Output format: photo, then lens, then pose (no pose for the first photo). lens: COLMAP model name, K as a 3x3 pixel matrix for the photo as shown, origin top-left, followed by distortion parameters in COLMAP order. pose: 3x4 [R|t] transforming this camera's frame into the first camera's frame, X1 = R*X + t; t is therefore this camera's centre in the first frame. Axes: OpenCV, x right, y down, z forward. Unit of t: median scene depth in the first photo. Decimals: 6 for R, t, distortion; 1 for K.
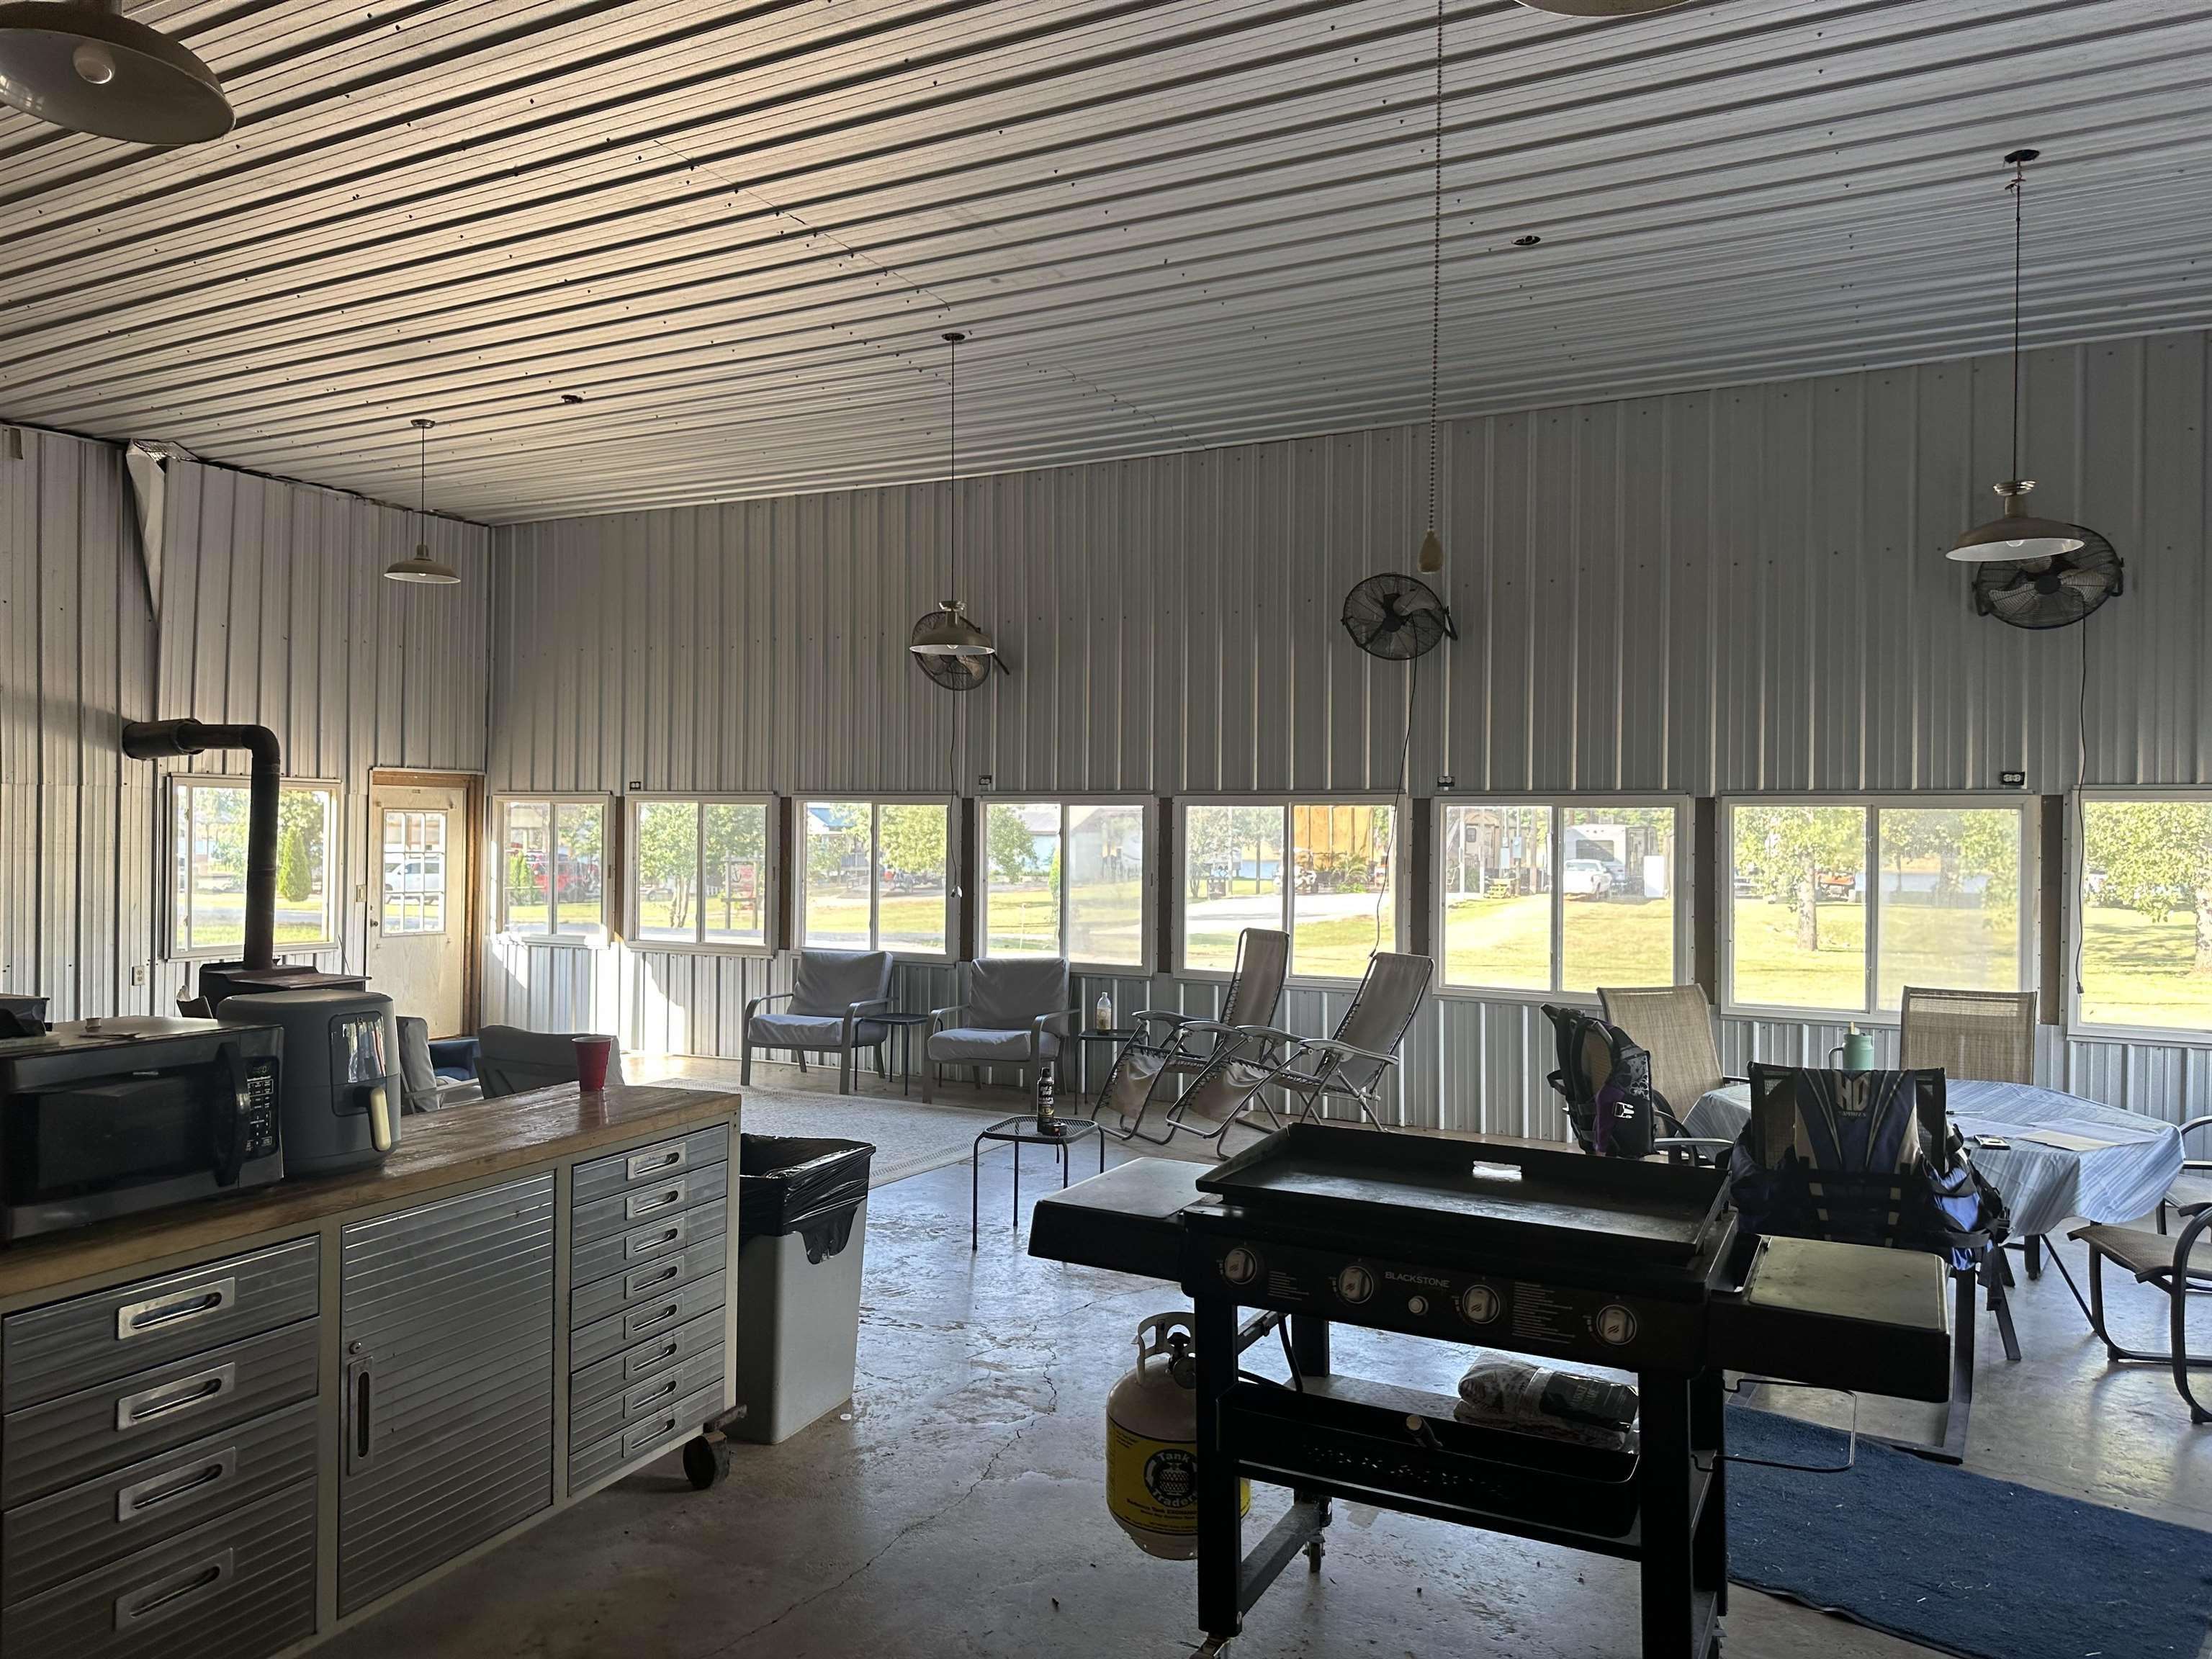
lens RADIAL K [[1548.2, 0, 1119.9], [0, 1548.2, 847.4], [0, 0, 1]] dist [0.005522, -0.010978]
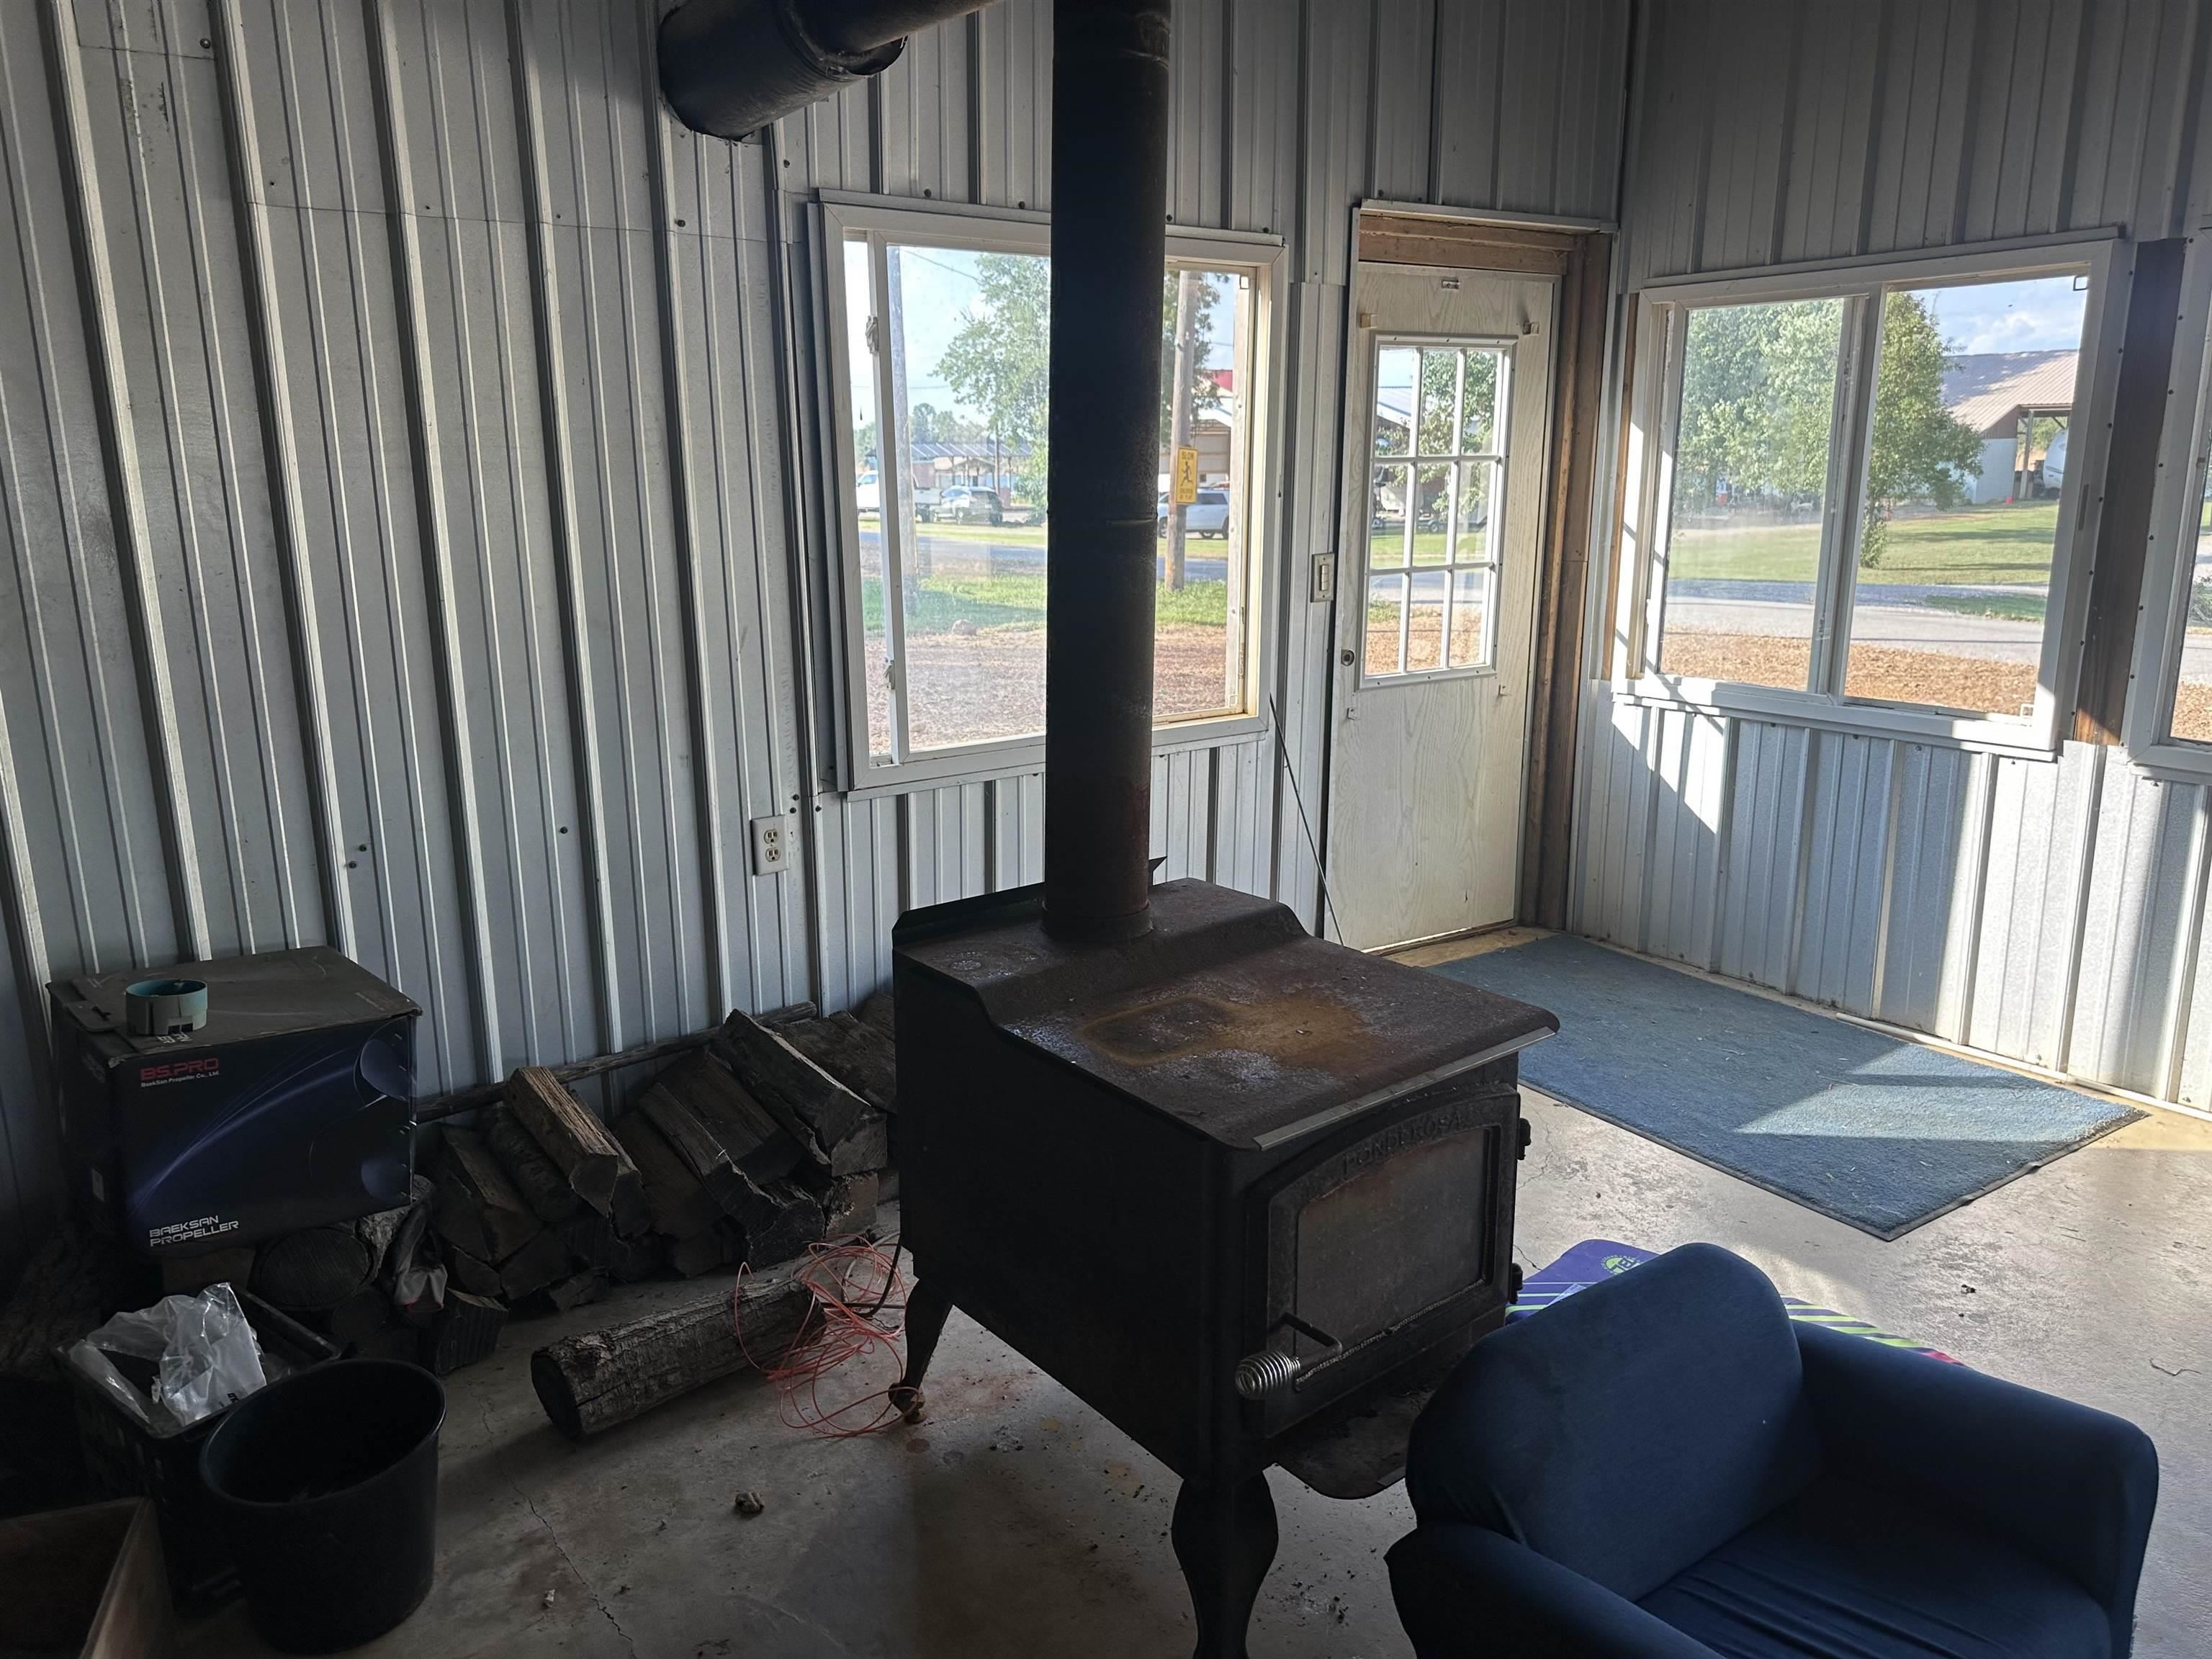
lens RADIAL K [[1548.2, 0, 1094.5], [0, 1548.2, 835.7], [0, 0, 1]] dist [0.005522, -0.010978]
pose [[0.886237, 0.087477, -0.454897, -0.357404], [0.018778, 0.974416, 0.223964, 0.006530], [0.462851, -0.207028, 0.861921, 0.633857]]
